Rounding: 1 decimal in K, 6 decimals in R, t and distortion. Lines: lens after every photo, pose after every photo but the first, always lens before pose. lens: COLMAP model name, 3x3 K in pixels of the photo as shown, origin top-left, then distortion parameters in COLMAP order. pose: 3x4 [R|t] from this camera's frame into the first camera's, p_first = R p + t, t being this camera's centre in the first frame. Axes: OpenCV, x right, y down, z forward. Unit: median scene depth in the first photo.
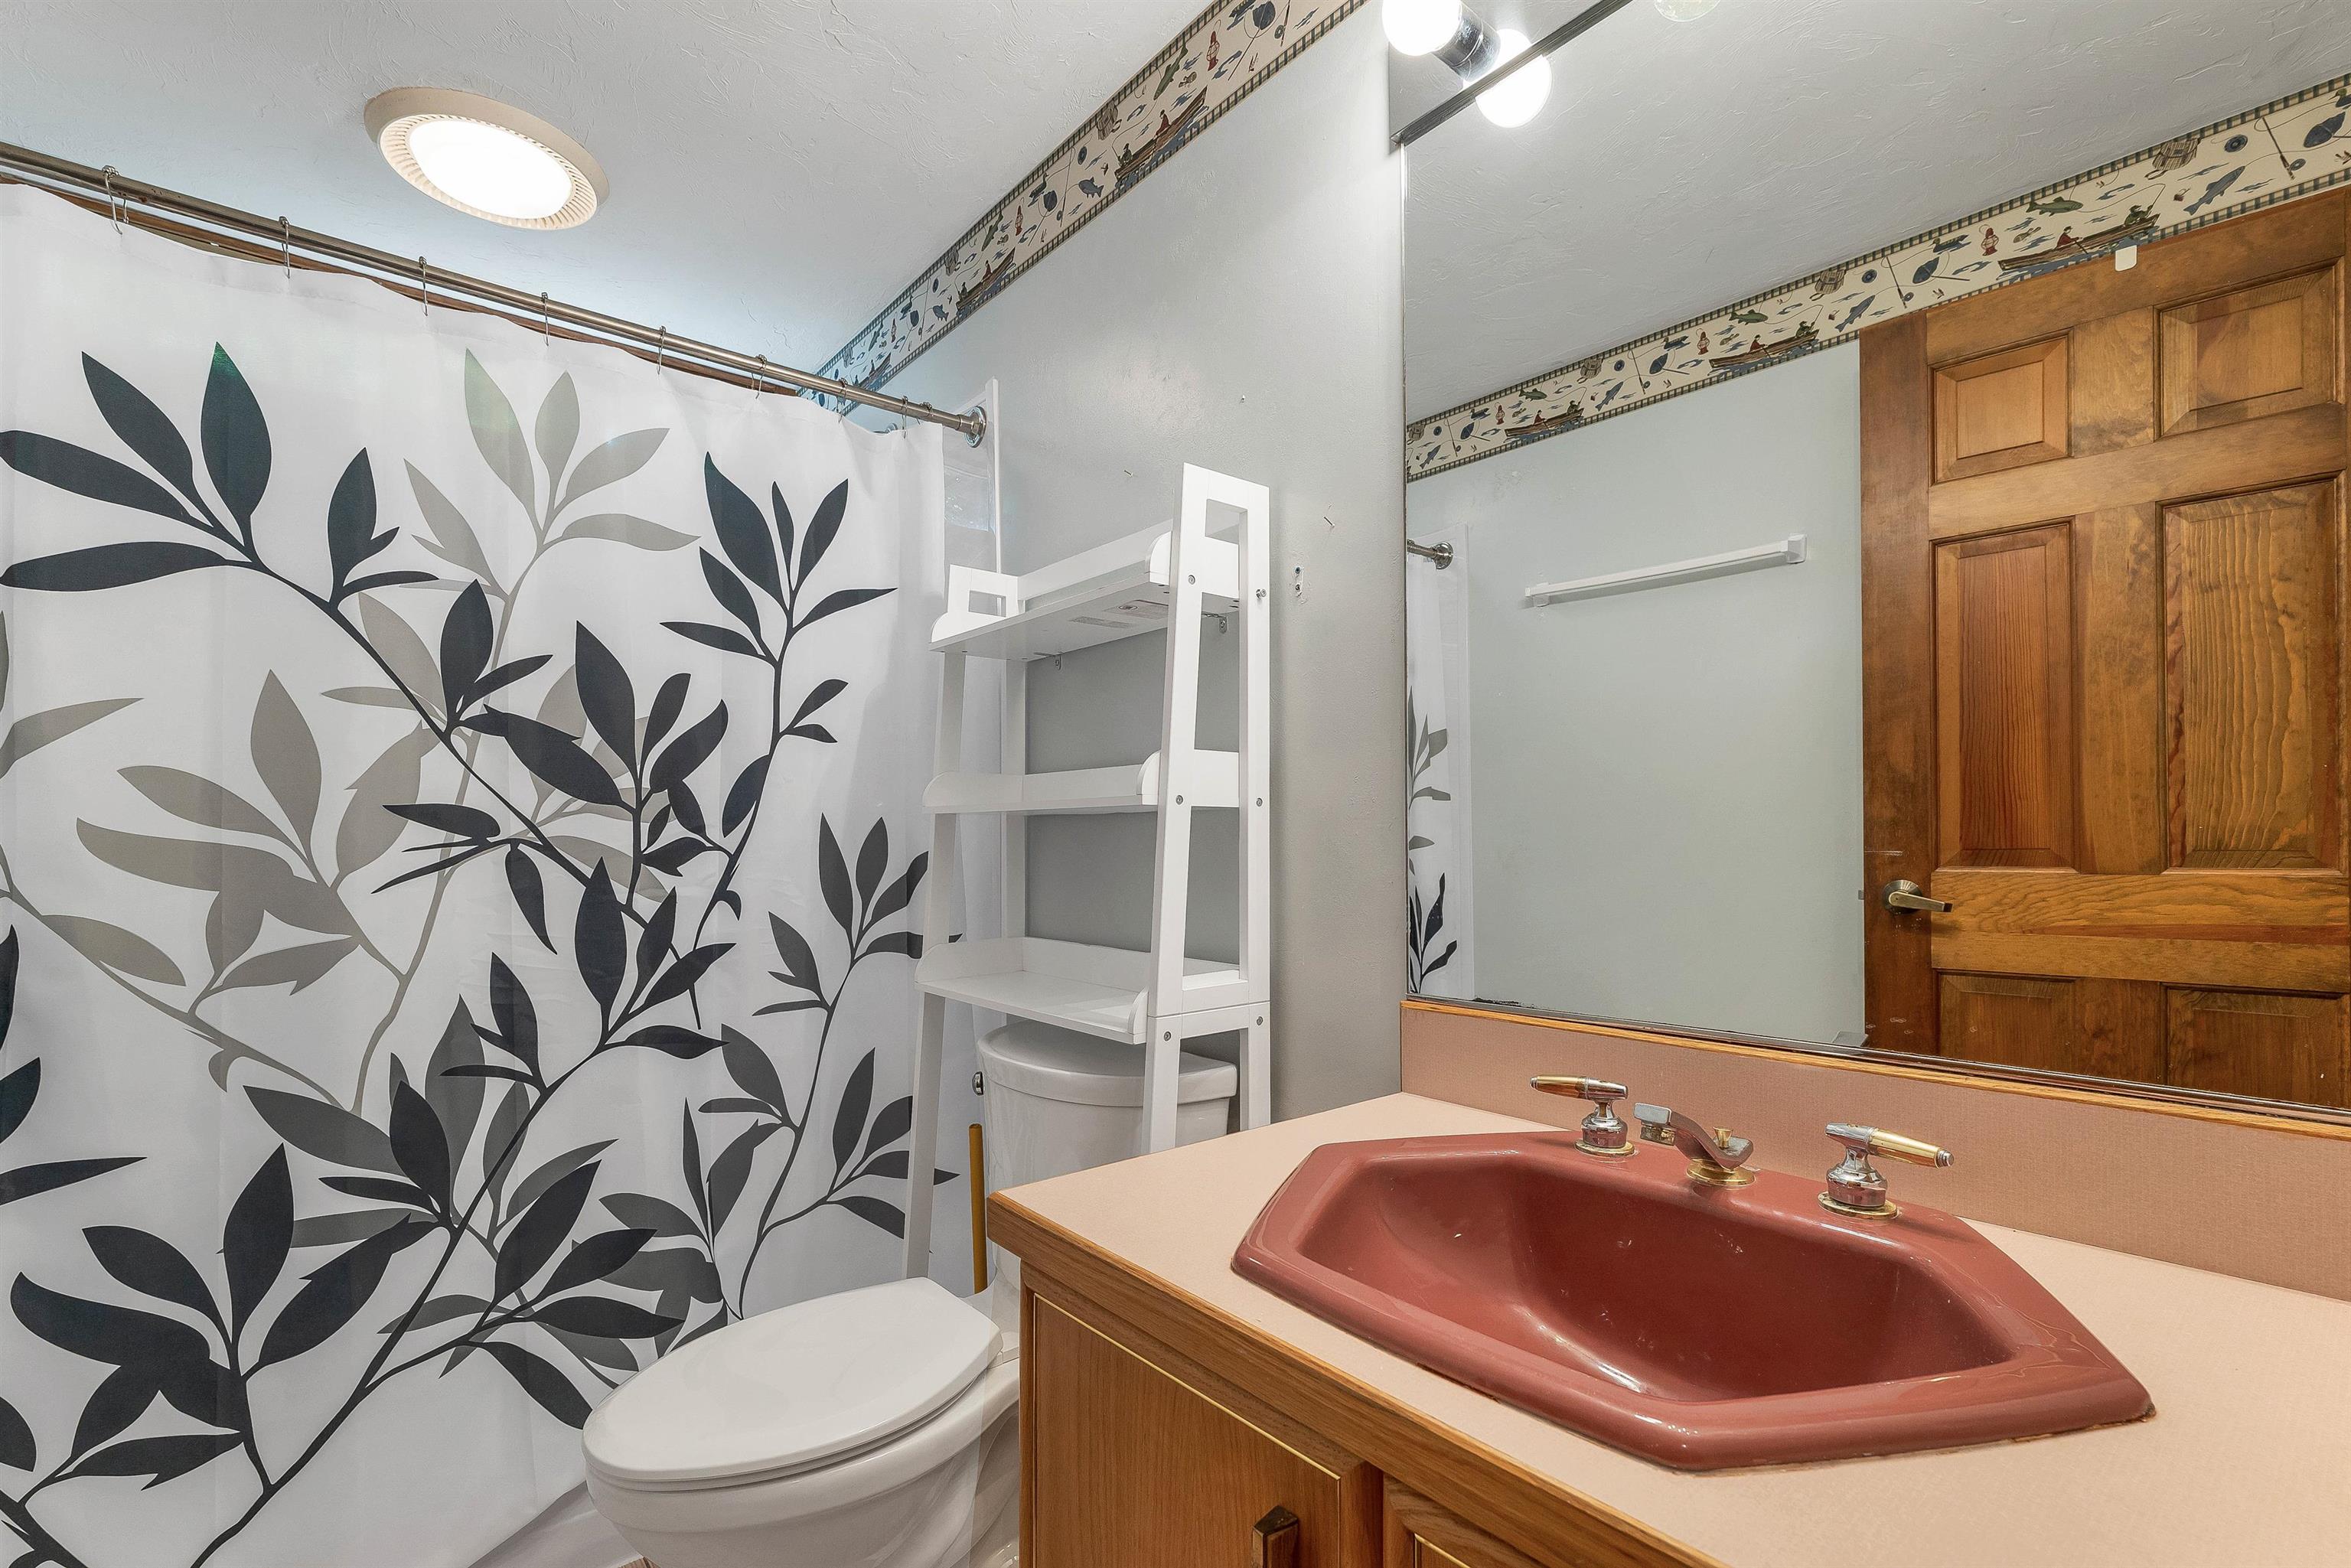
lens RADIAL K [[995.4, 0, 1139.8], [0, 995.4, 832.0], [0, 0, 1]] dist [-0.005167, 0.000898]
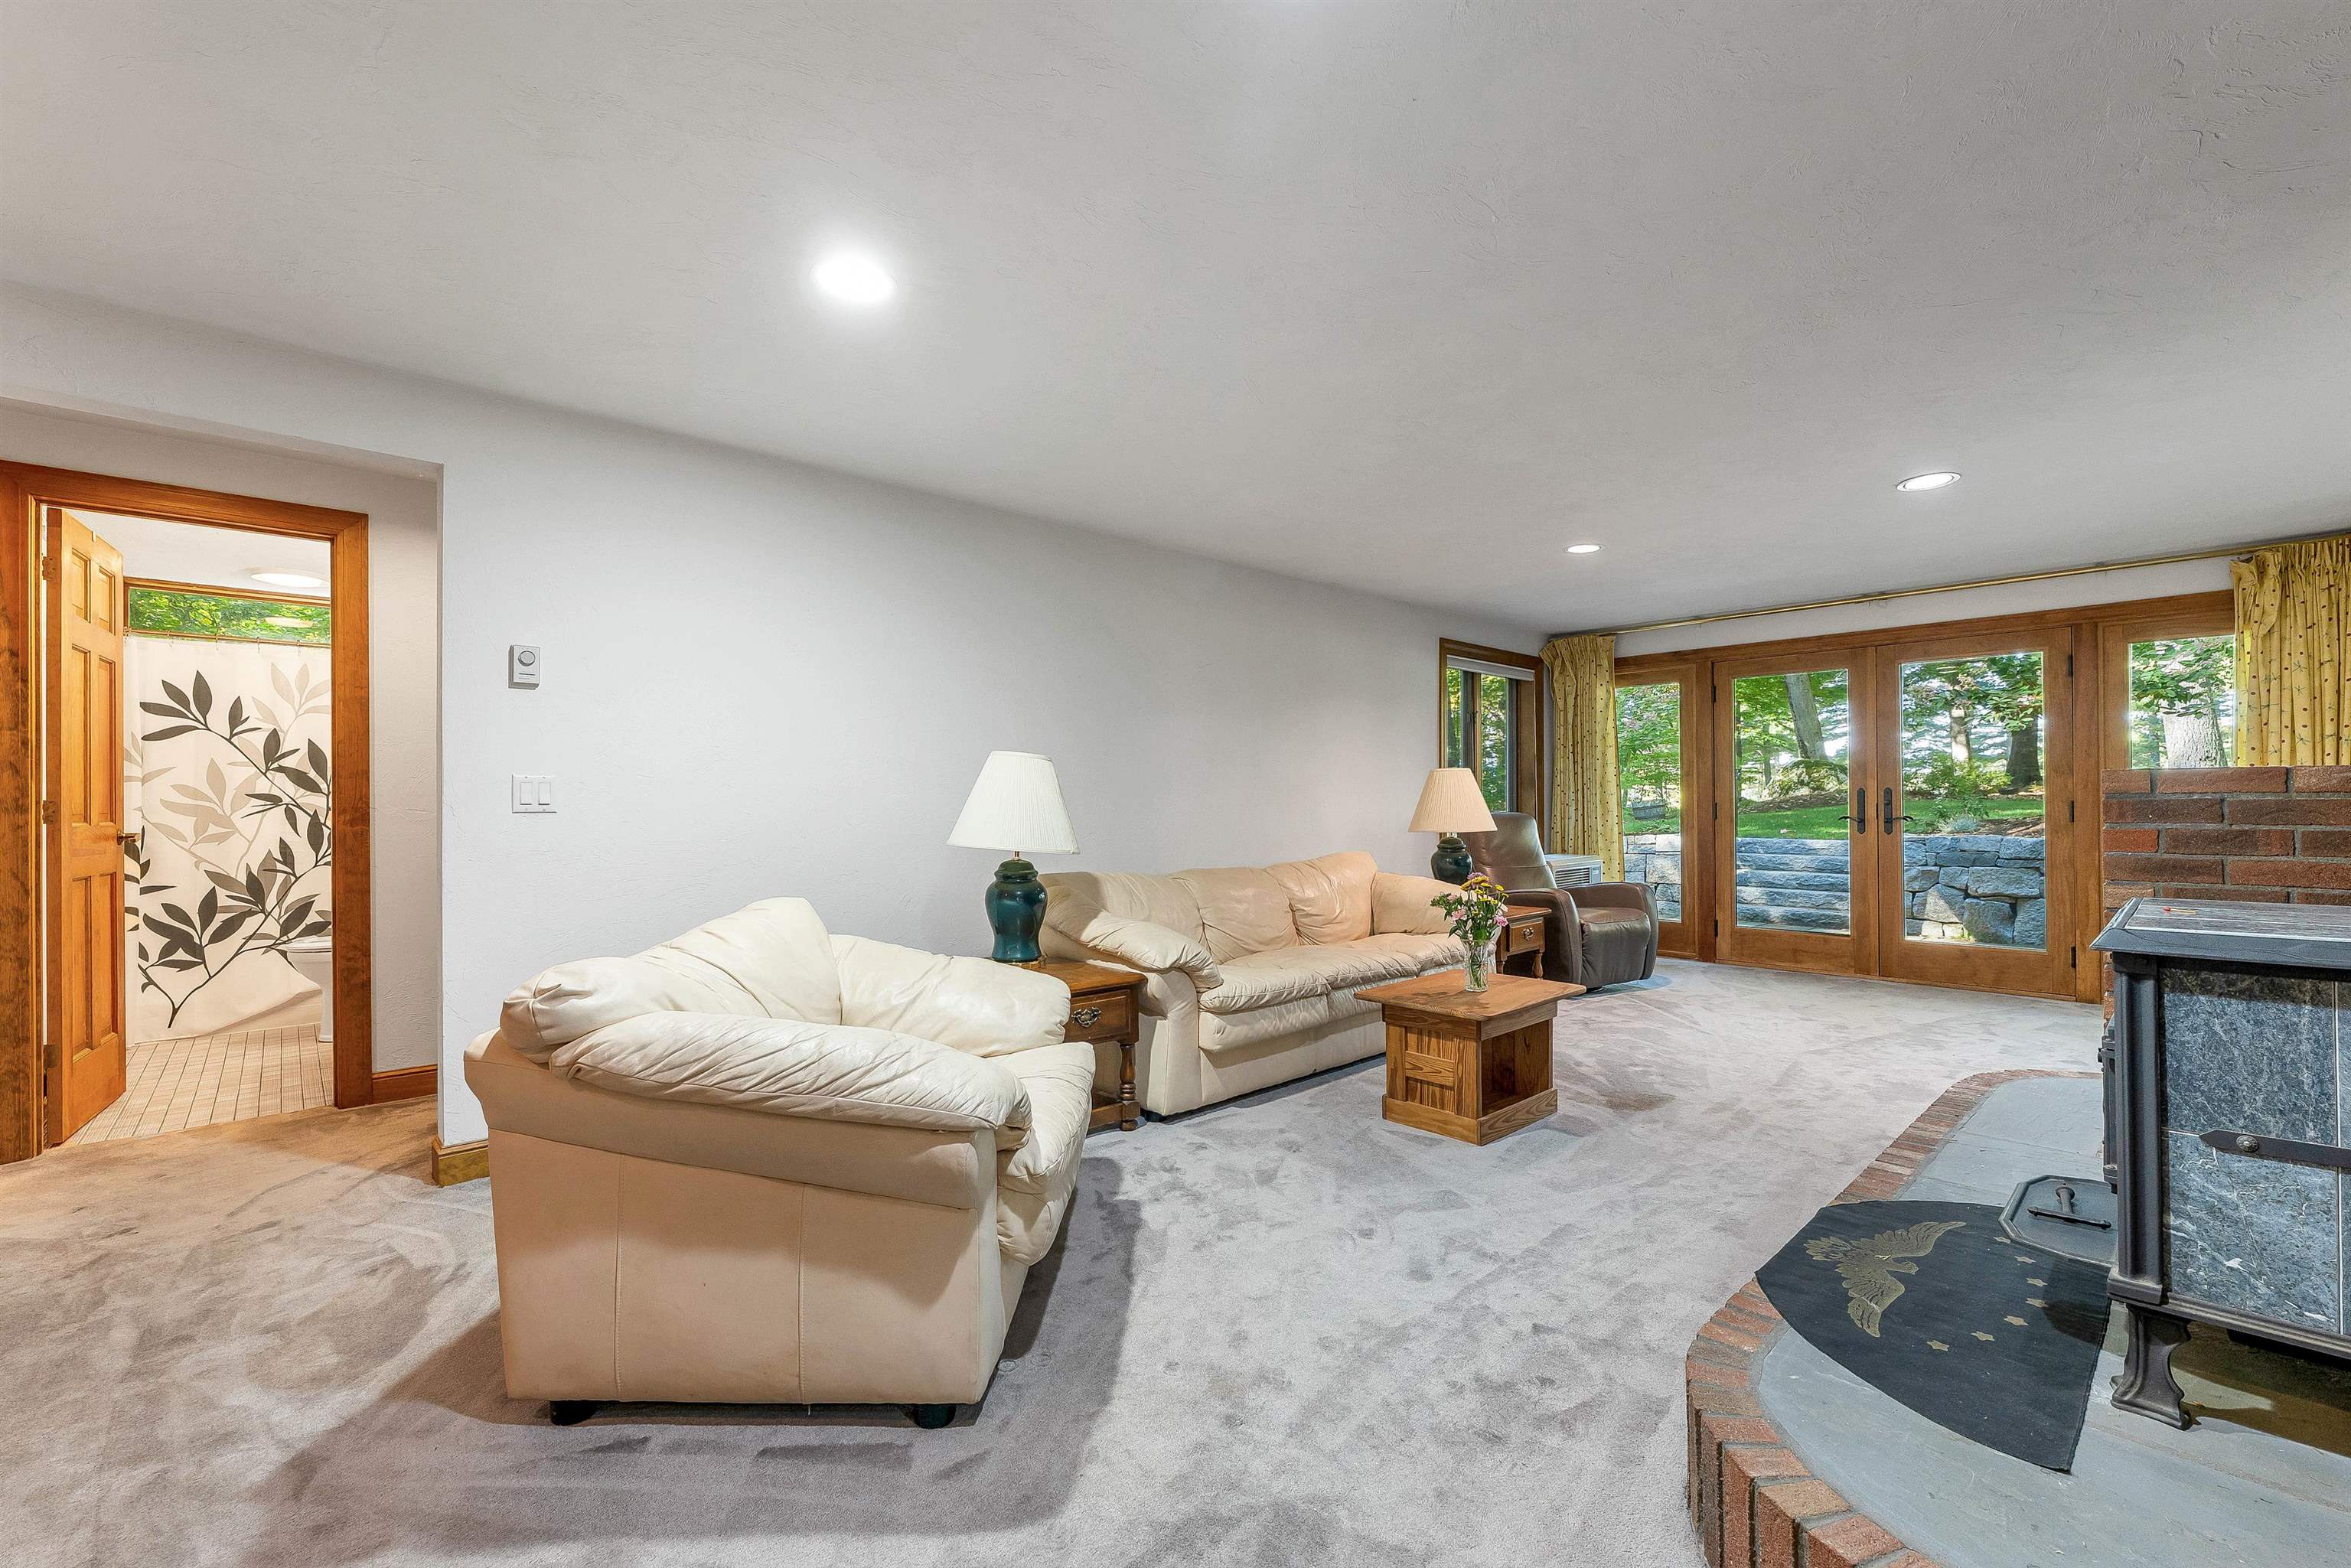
lens RADIAL K [[995.4, 0, 1180.9], [0, 995.4, 793.4], [0, 0, 1]] dist [-0.005167, 0.000898]
pose [[0.999273, 0.001822, 0.038077, 2.526380], [-0.001734, 0.999996, -0.002333, -0.026789], [-0.038081, 0.002265, 0.999272, -2.758182]]
